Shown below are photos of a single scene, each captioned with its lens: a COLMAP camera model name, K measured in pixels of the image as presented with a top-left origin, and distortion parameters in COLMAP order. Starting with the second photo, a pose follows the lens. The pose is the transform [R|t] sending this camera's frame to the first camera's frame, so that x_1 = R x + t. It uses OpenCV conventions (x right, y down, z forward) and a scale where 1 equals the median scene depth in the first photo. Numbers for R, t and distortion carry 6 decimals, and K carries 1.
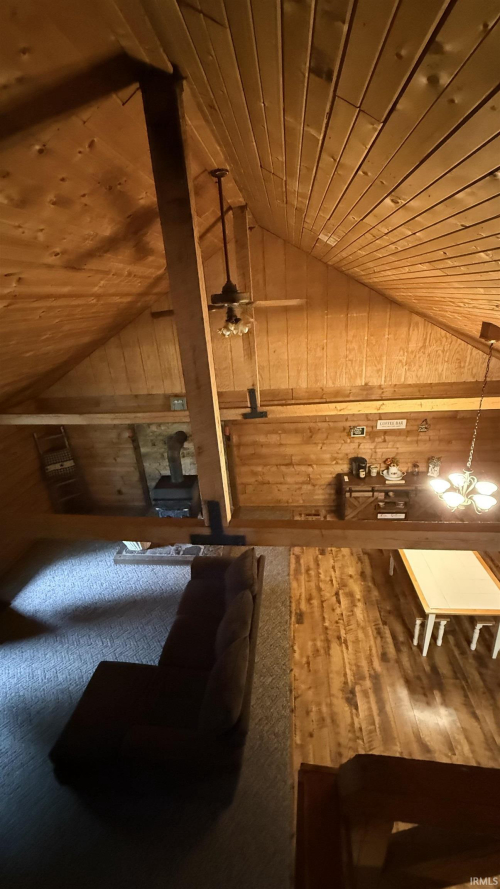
lens RADIAL K [[357.2, 0, 250.0], [0, 357.2, 444.5], [0, 0, 1]] dist [0.000786, -0.000025]
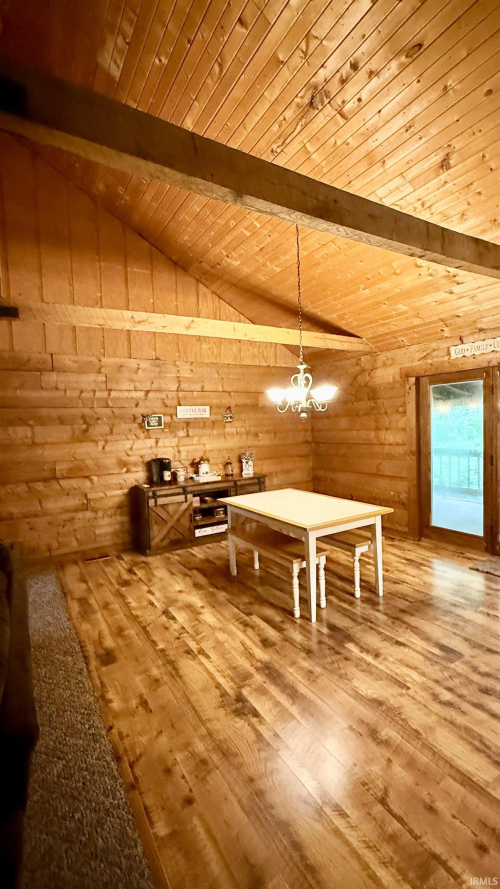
lens RADIAL K [[407.4, 0, 288.9], [0, 407.4, 445.1], [0, 0, 1]] dist [-0.000404, -0.000111]
pose [[0.767000, 0.012055, 0.641534, -0.033842], [0.230033, 0.928197, -0.292463, 0.364343], [-0.598996, 0.371893, 0.709154, 0.263512]]
